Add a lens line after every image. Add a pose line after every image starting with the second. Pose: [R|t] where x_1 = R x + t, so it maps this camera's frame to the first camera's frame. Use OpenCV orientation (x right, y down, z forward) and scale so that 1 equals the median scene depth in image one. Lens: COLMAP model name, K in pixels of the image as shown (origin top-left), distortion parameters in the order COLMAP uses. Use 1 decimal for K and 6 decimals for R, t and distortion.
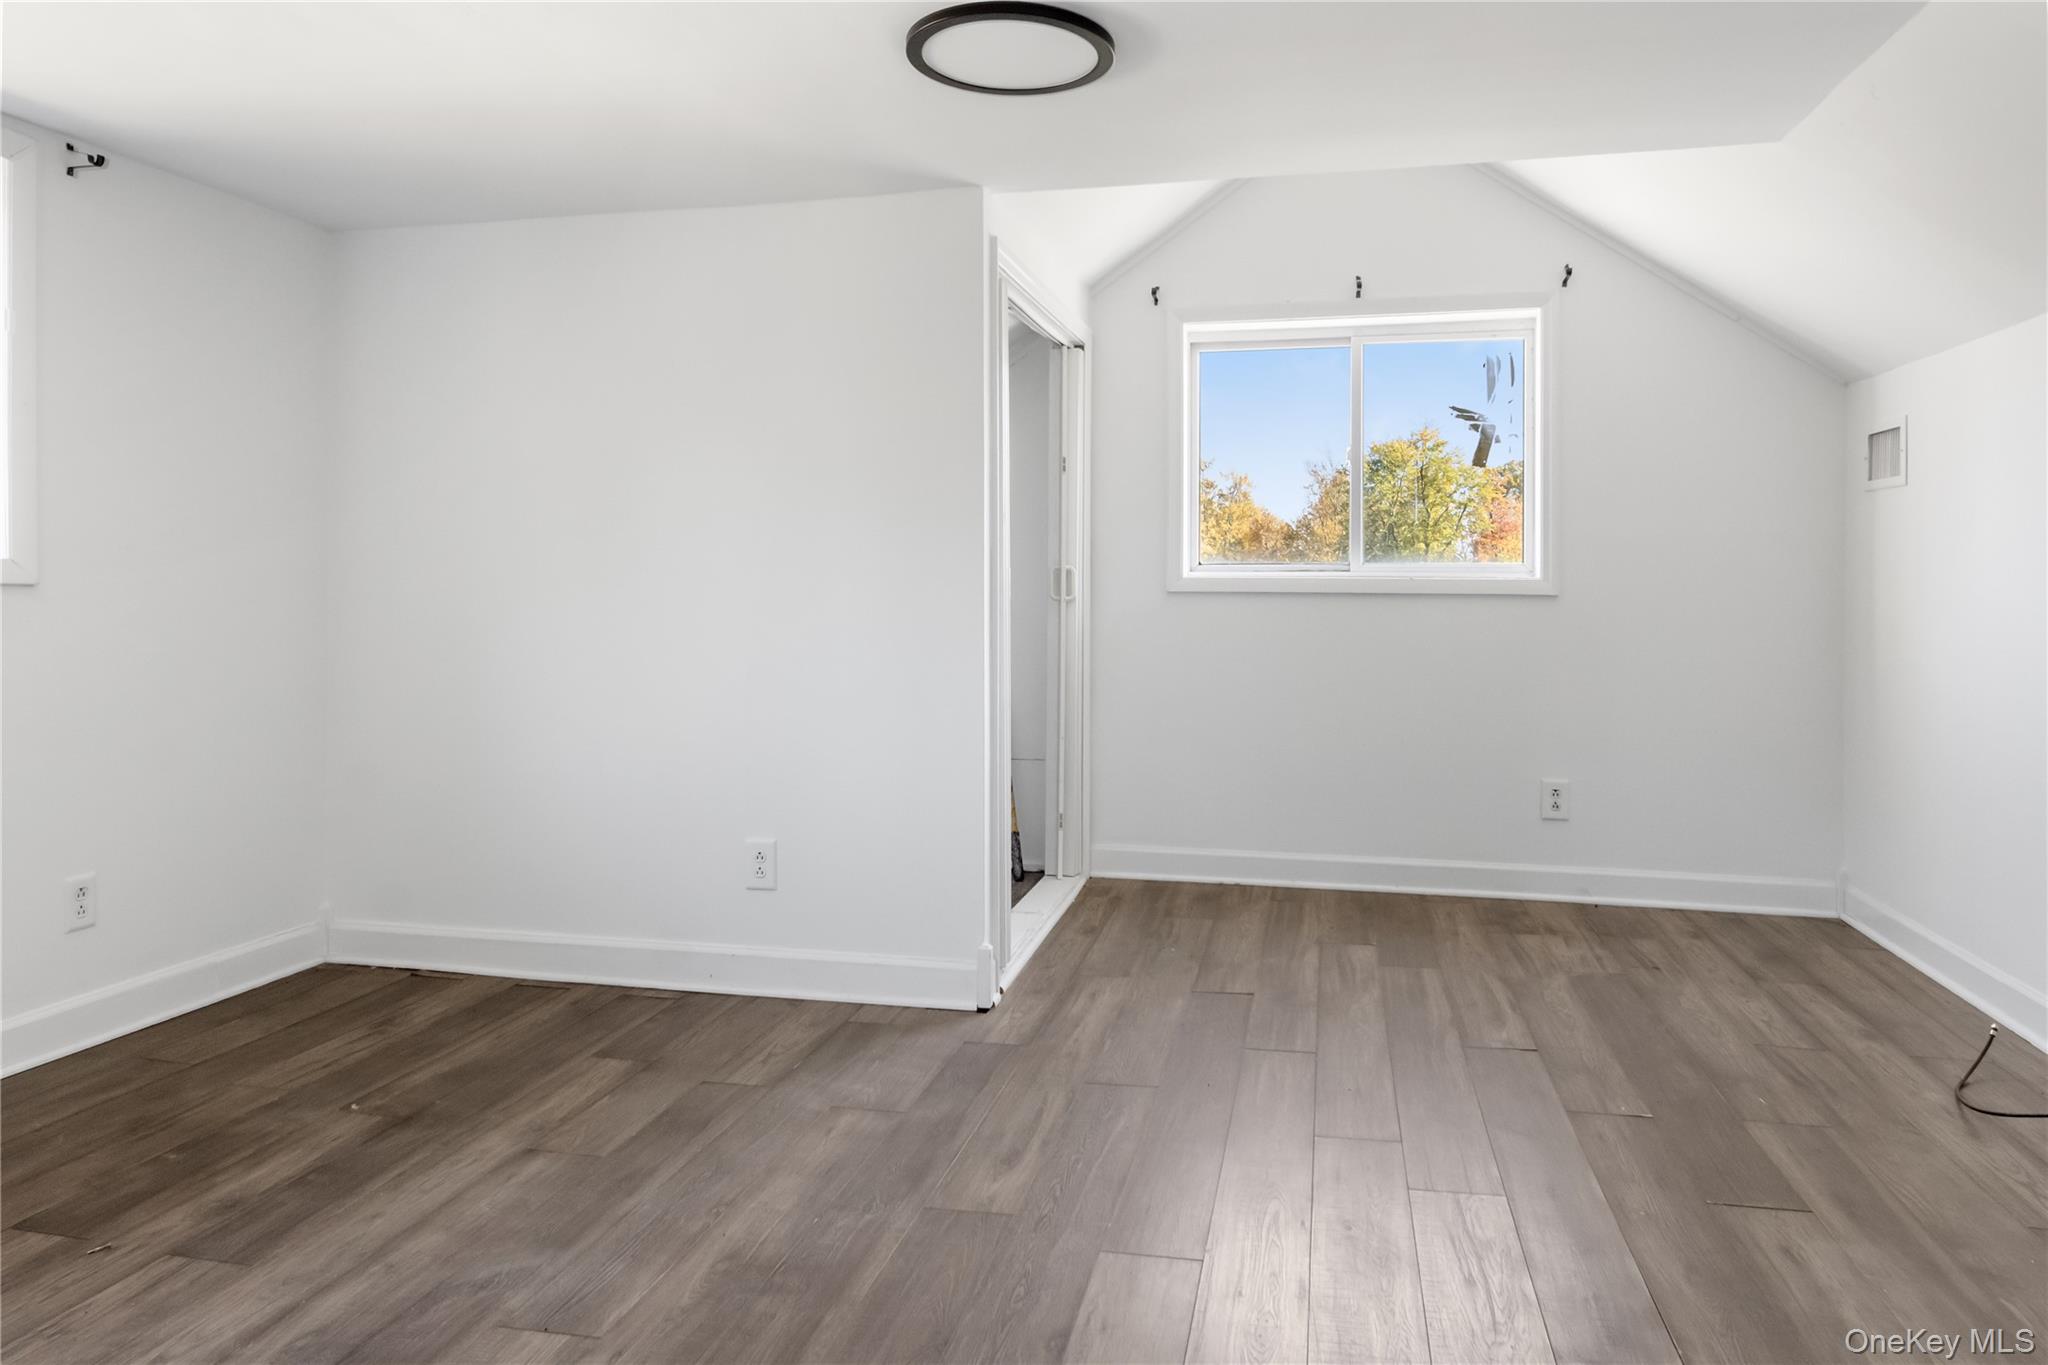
lens RADIAL K [[1318.2, 0, 1007.9], [0, 1318.2, 675.6], [0, 0, 1]] dist [-0.001611, -0.001660]
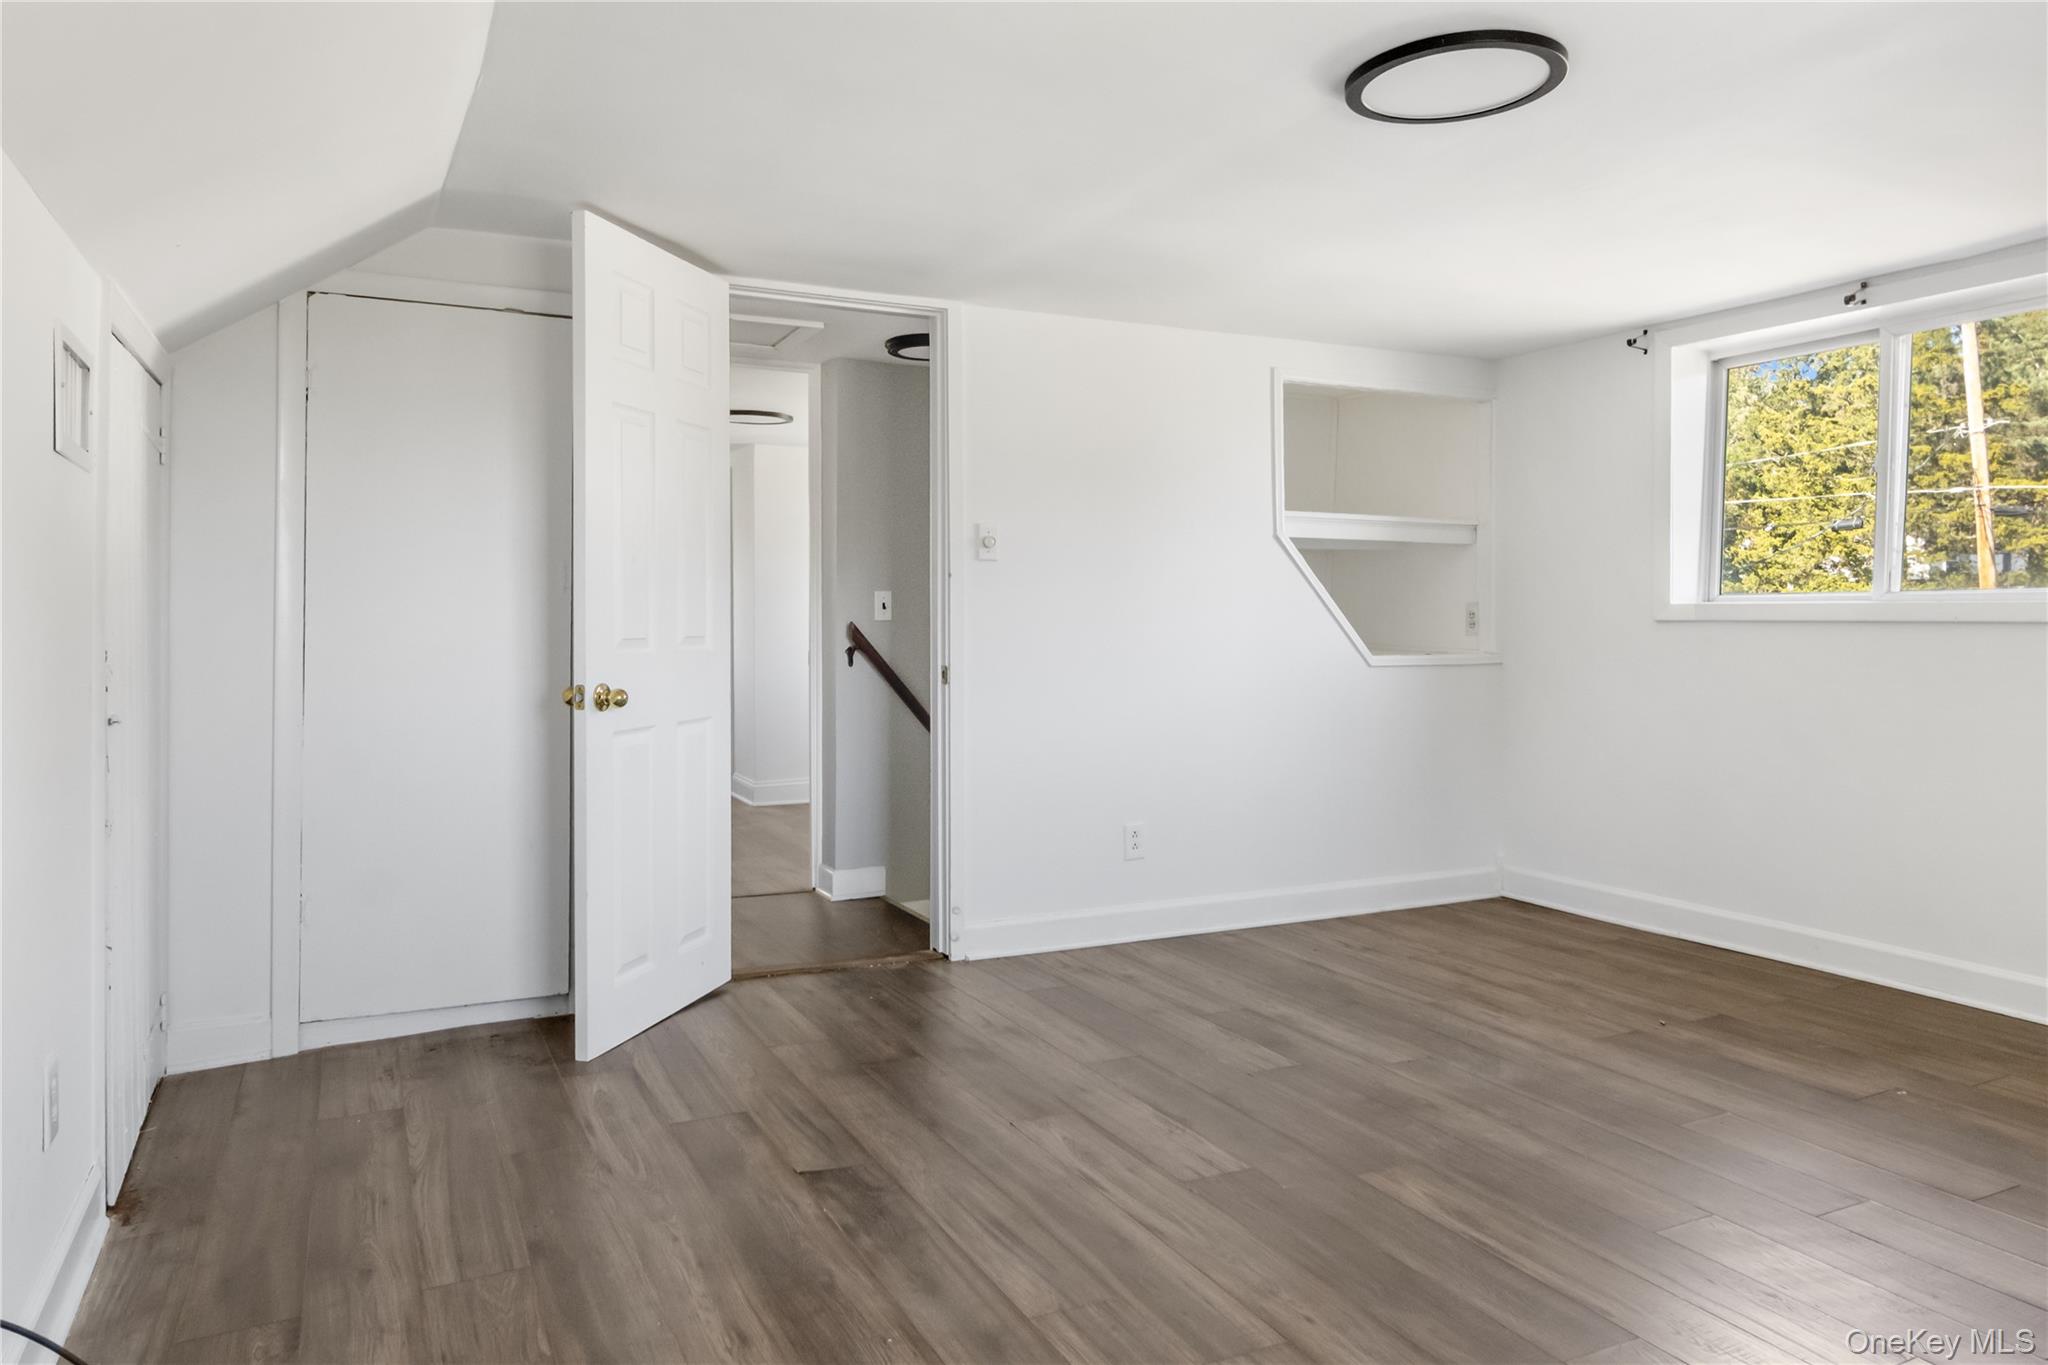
lens RADIAL K [[1318.2, 0, 1007.9], [0, 1318.2, 675.6], [0, 0, 1]] dist [-0.001611, -0.001660]
pose [[-0.767630, 0.027855, -0.640287, 0.947052], [-0.036962, 0.995468, 0.087621, -0.104251], [0.639826, 0.090927, -0.763122, 1.640569]]
